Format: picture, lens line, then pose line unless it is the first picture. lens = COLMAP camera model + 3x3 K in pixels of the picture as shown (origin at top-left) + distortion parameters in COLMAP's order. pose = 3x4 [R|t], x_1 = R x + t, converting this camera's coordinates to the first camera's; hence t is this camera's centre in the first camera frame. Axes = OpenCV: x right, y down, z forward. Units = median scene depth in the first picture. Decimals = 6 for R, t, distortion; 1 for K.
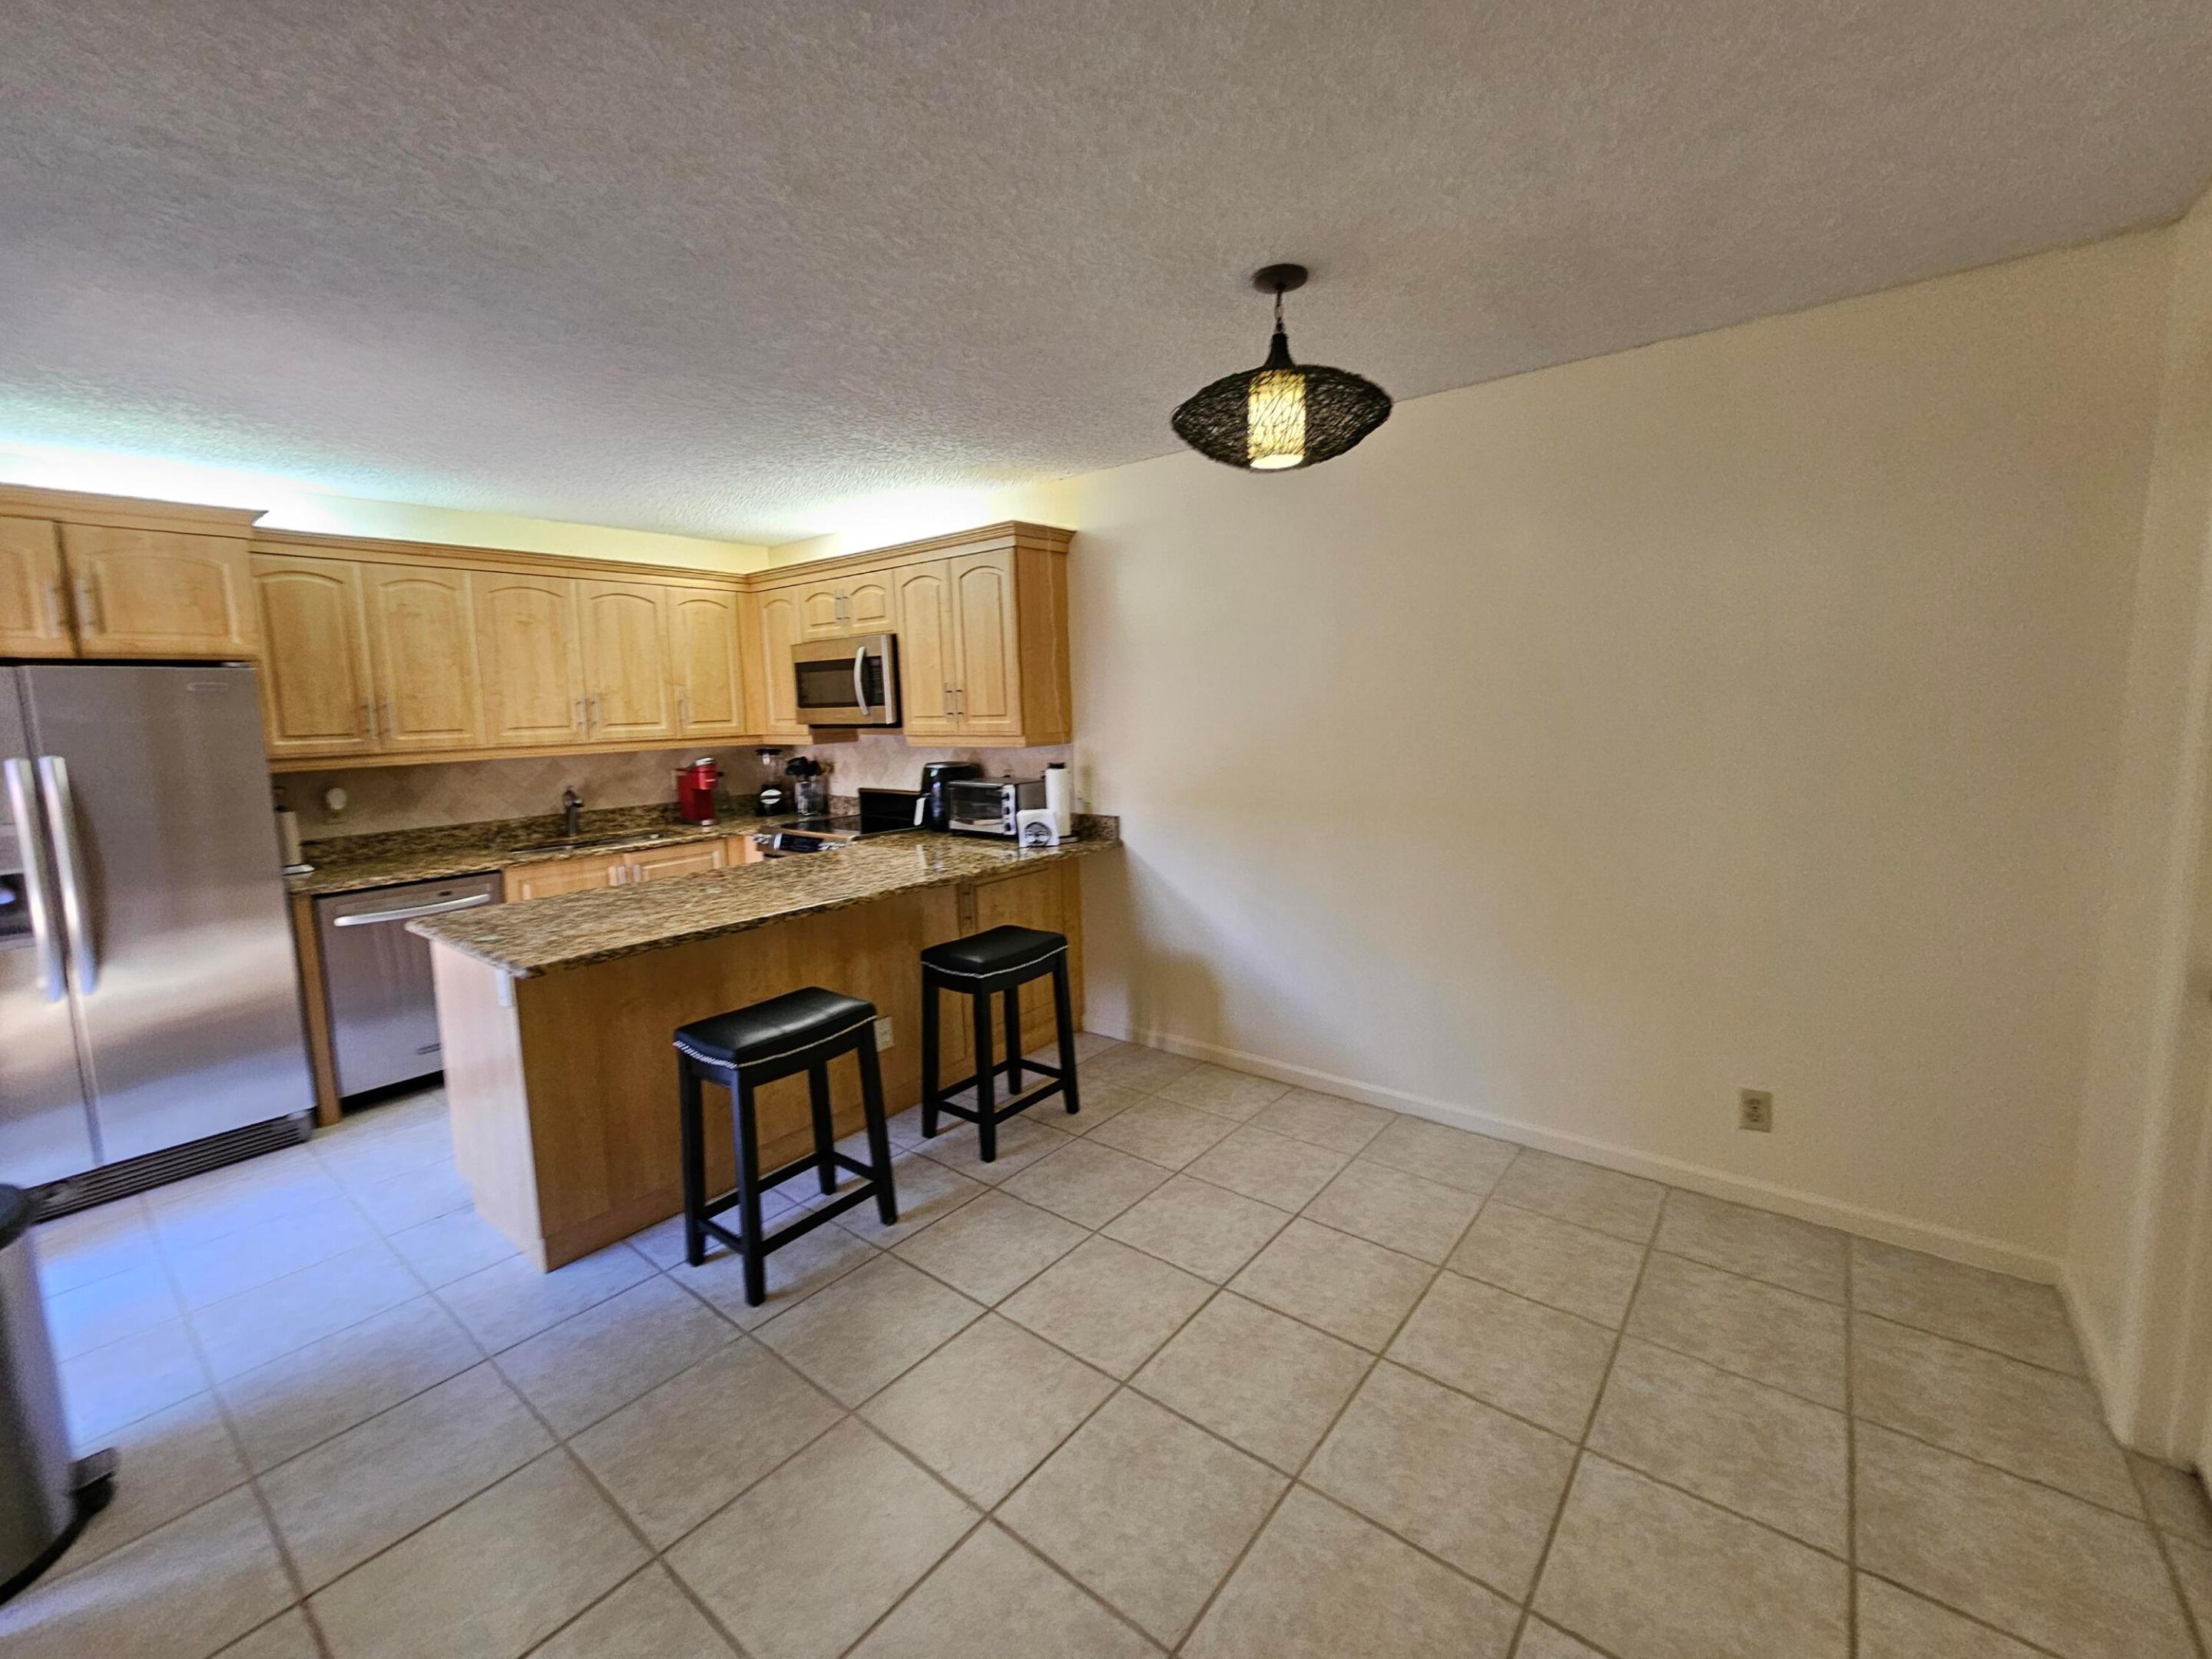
lens RADIAL K [[913.9, 0, 1105.8], [0, 913.9, 811.0], [0, 0, 1]] dist [-0.000623, 0.000270]
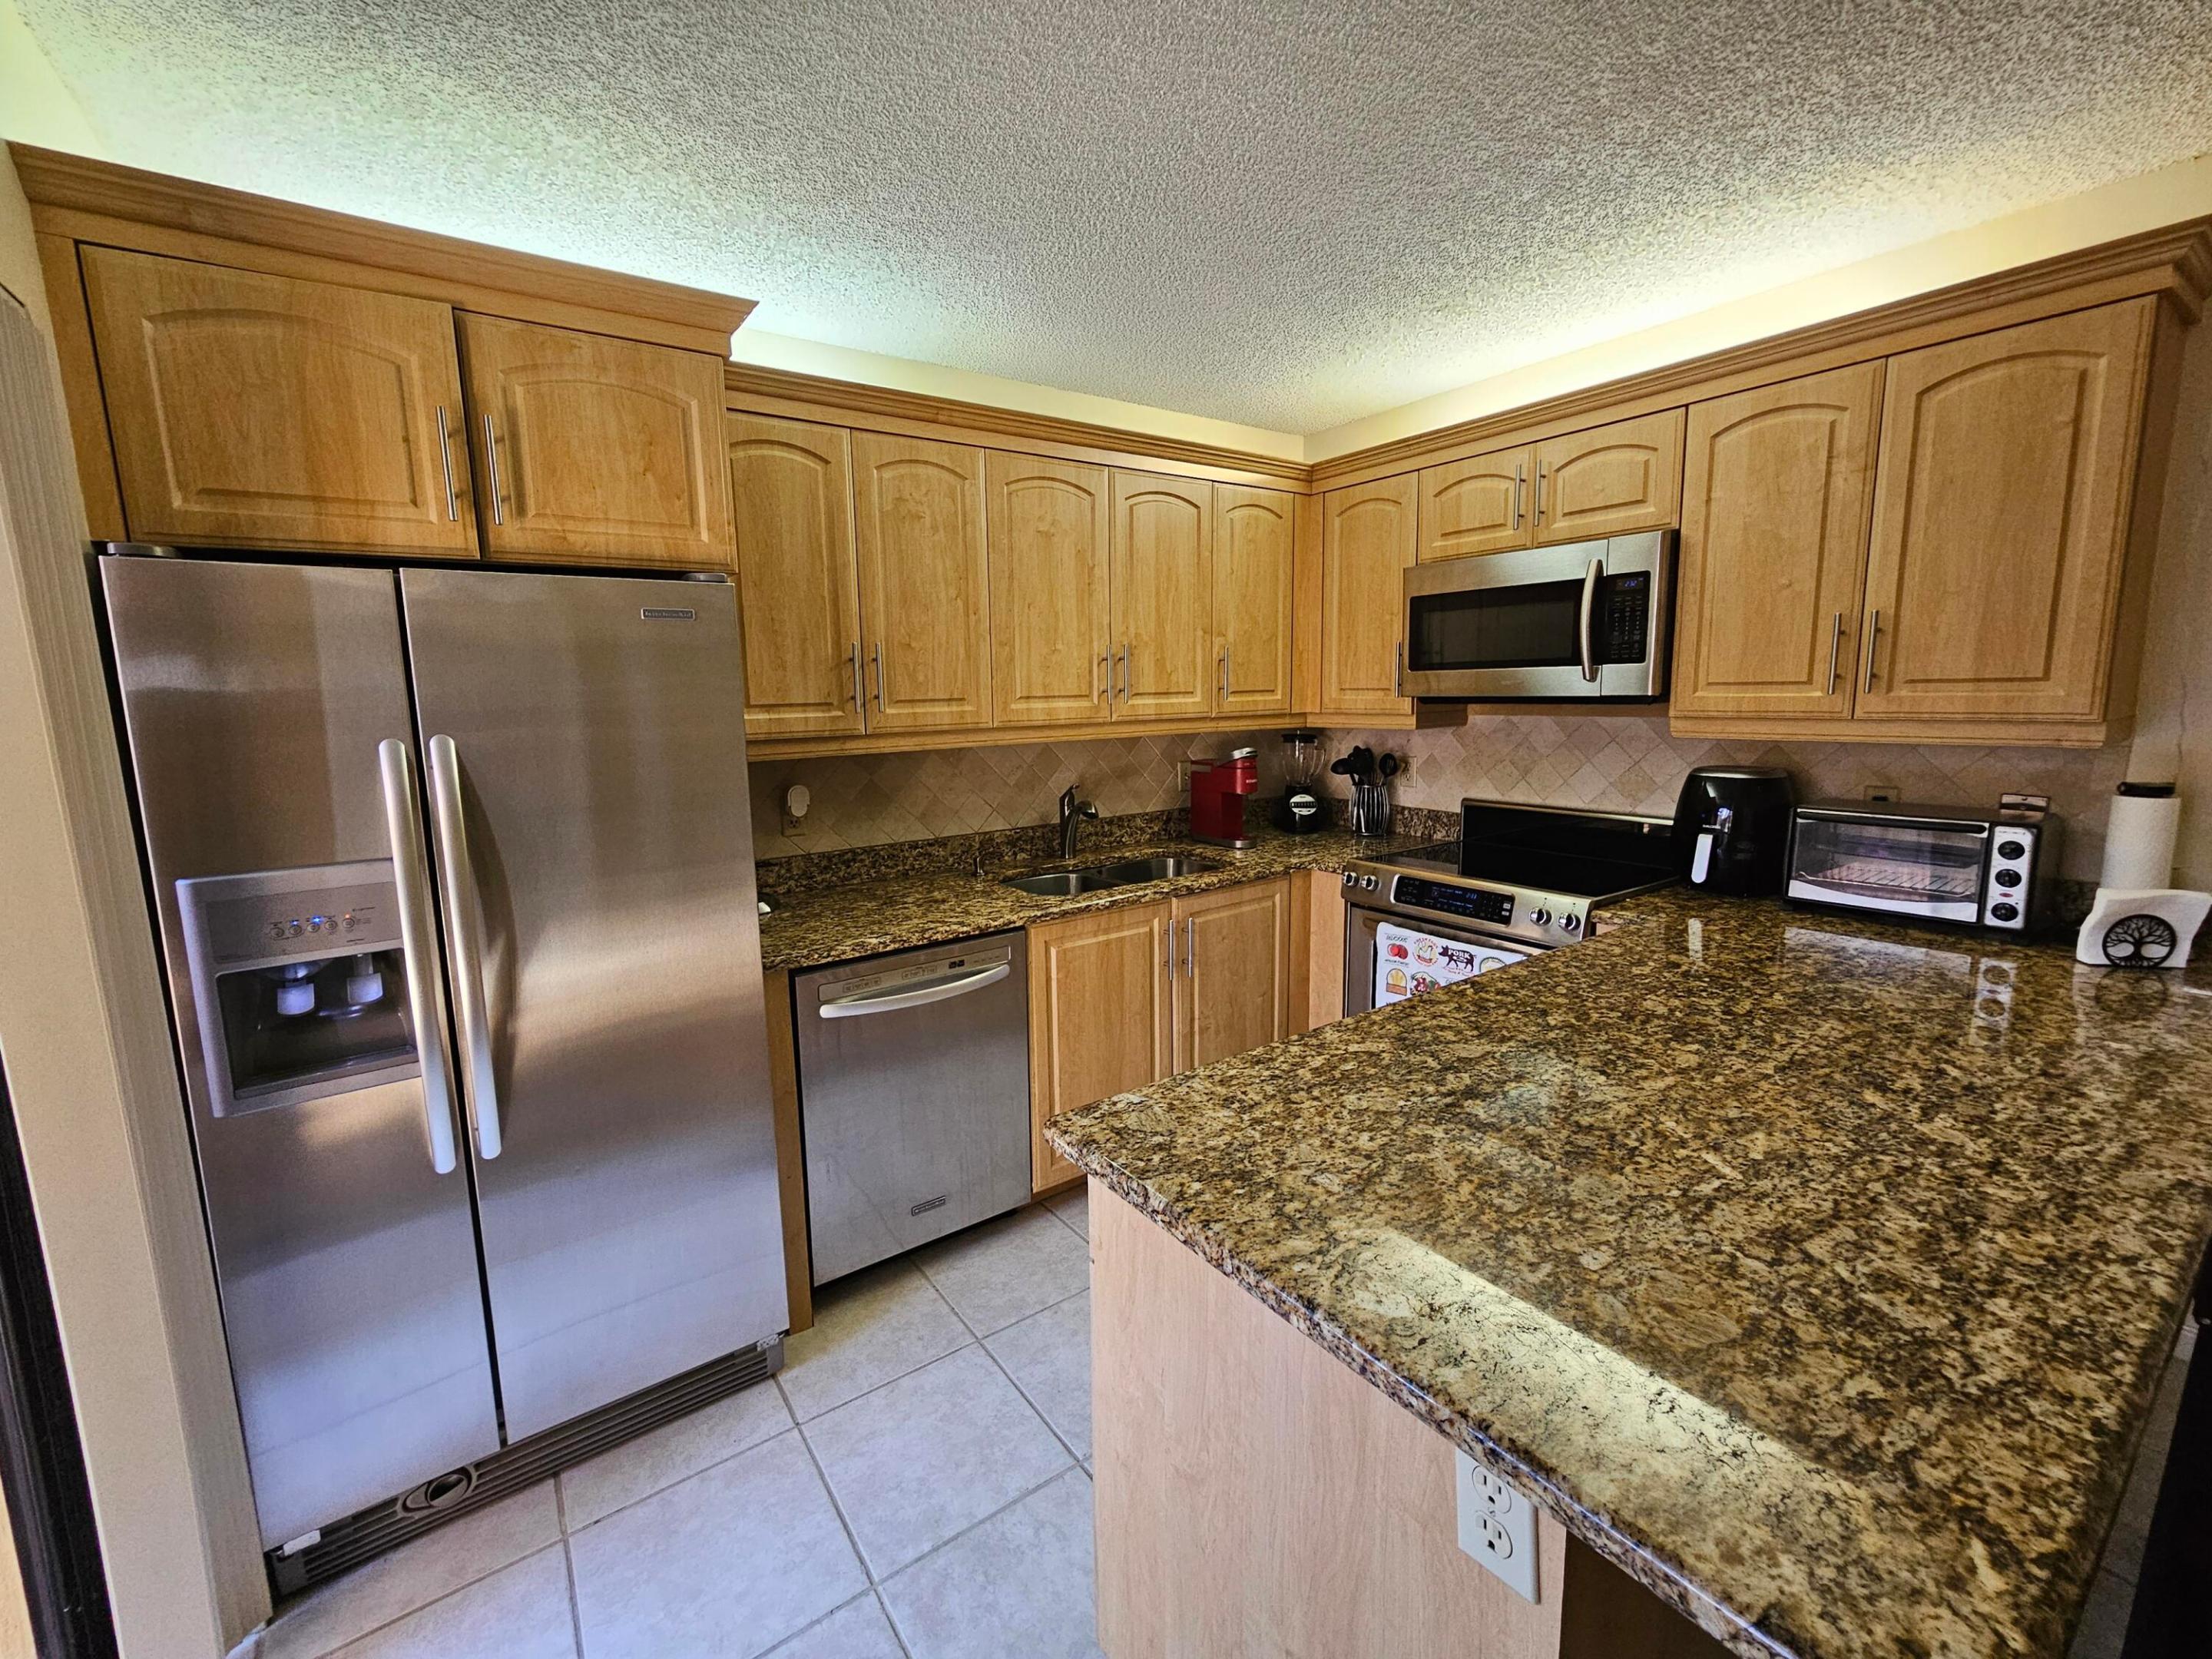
lens RADIAL K [[909.0, 0, 1090.1], [0, 909.0, 821.0], [0, 0, 1]] dist [-0.002108, 0.000157]
pose [[0.958603, 0.046744, -0.280883, -0.429965], [-0.037462, 0.998563, 0.038327, -0.030295], [0.282271, -0.026218, 0.958976, 0.402105]]
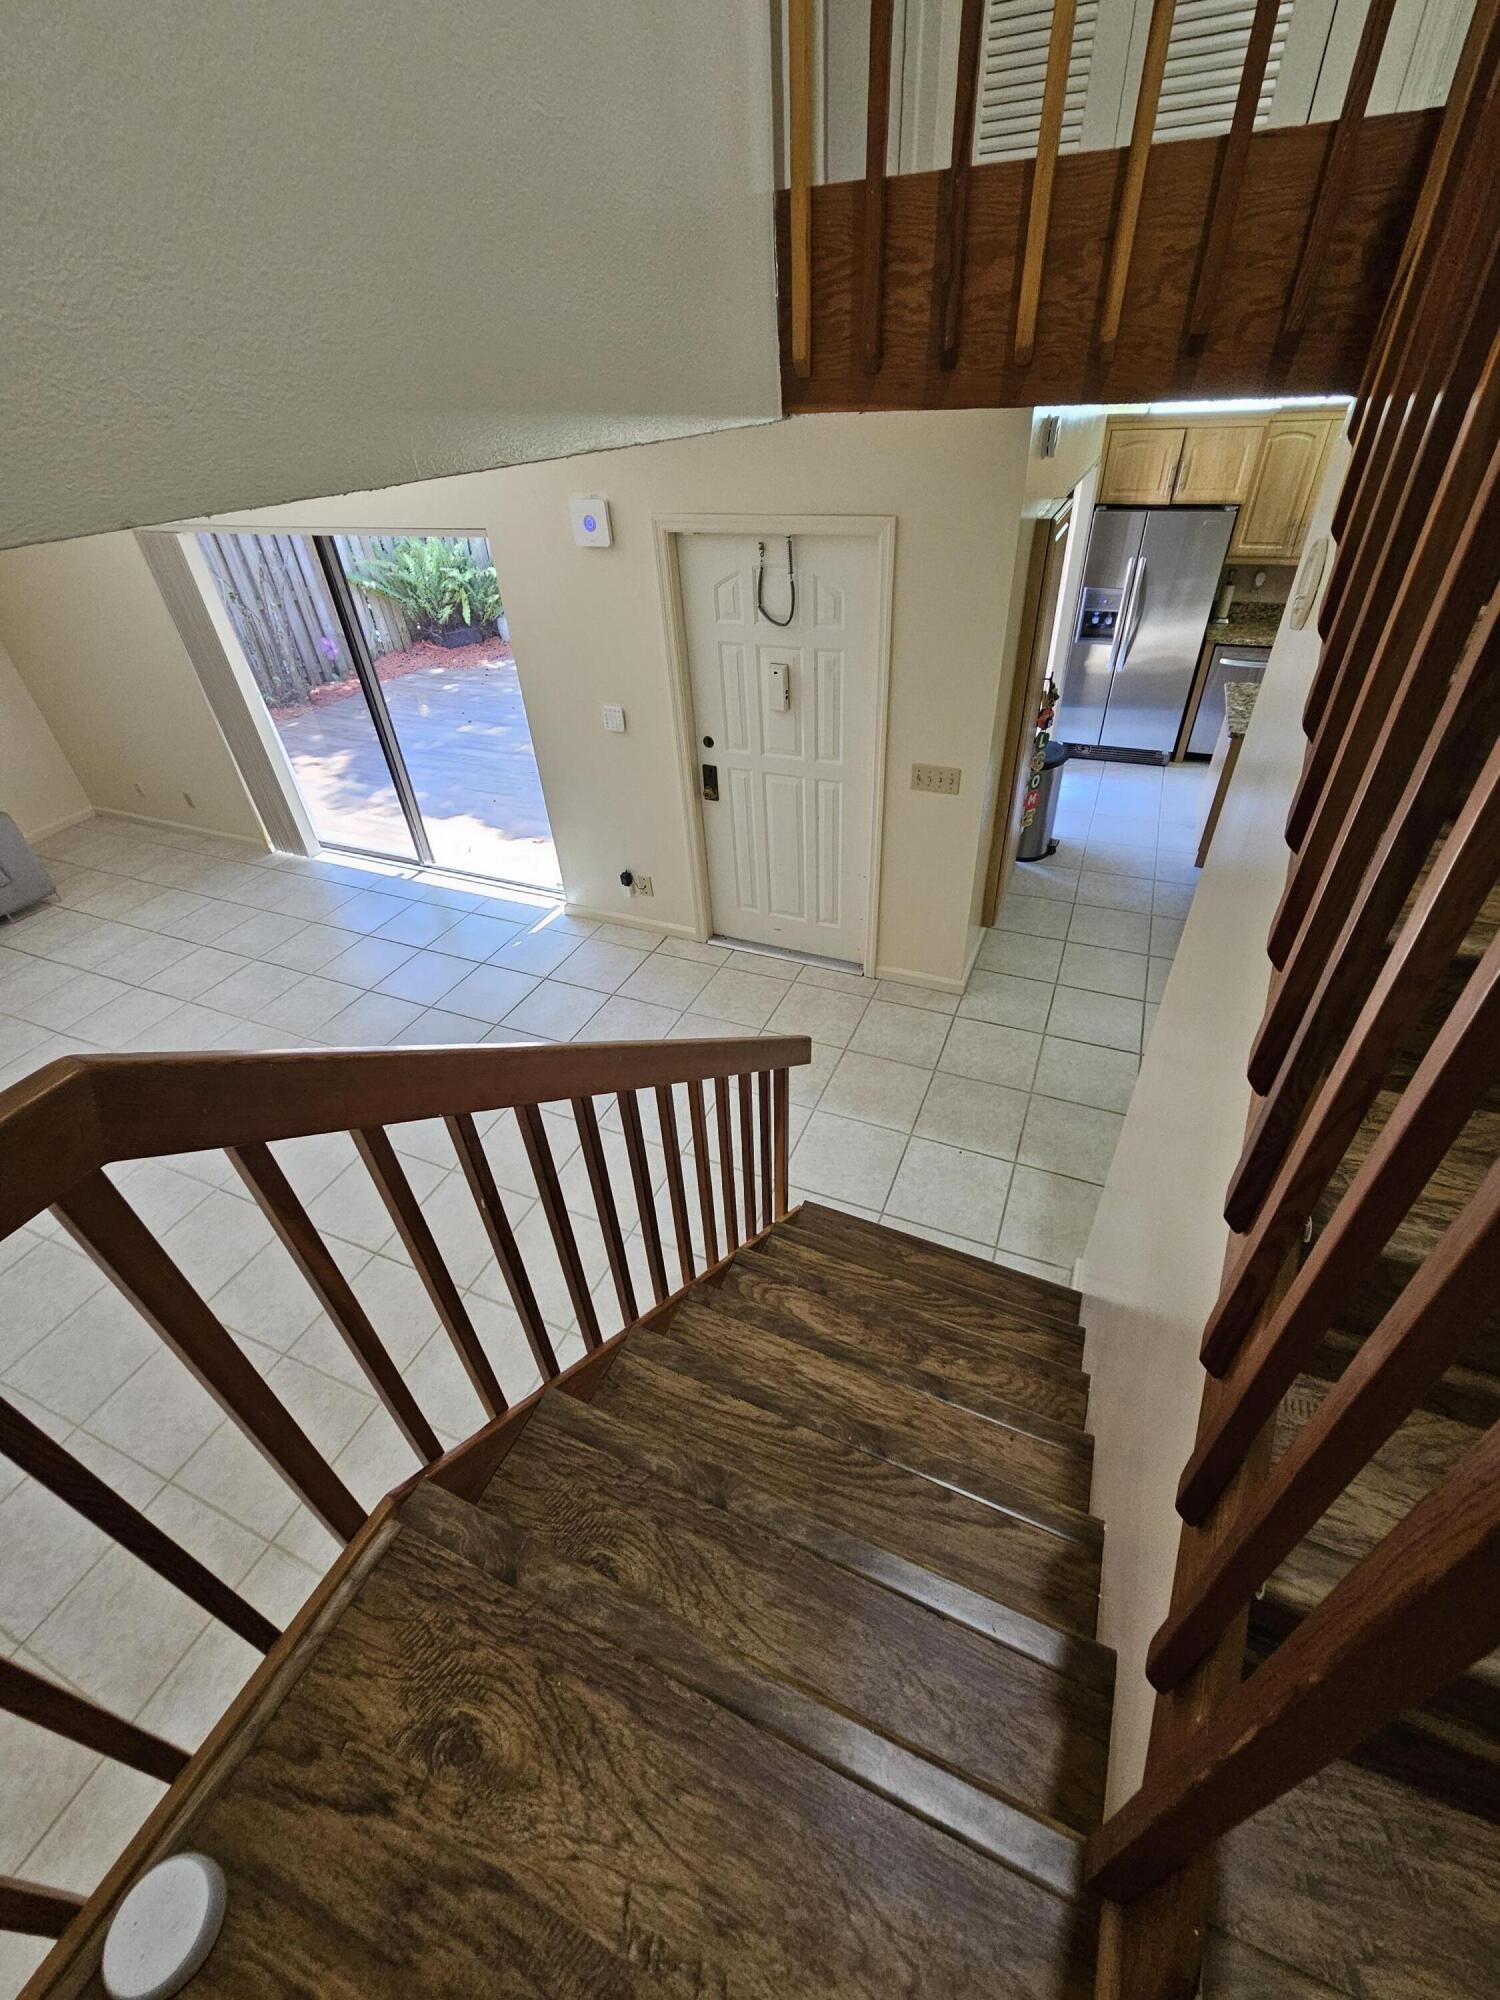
lens RADIAL K [[821.9, 0, 757.1], [0, 821.9, 988.1], [0, 0, 1]] dist [-0.002108, 0.000157]
pose [[0.269918, 0.588248, -0.762304, 0.502255], [-0.076902, 0.802330, 0.591906, -0.226026], [0.959807, -0.101144, 0.261801, -0.365848]]
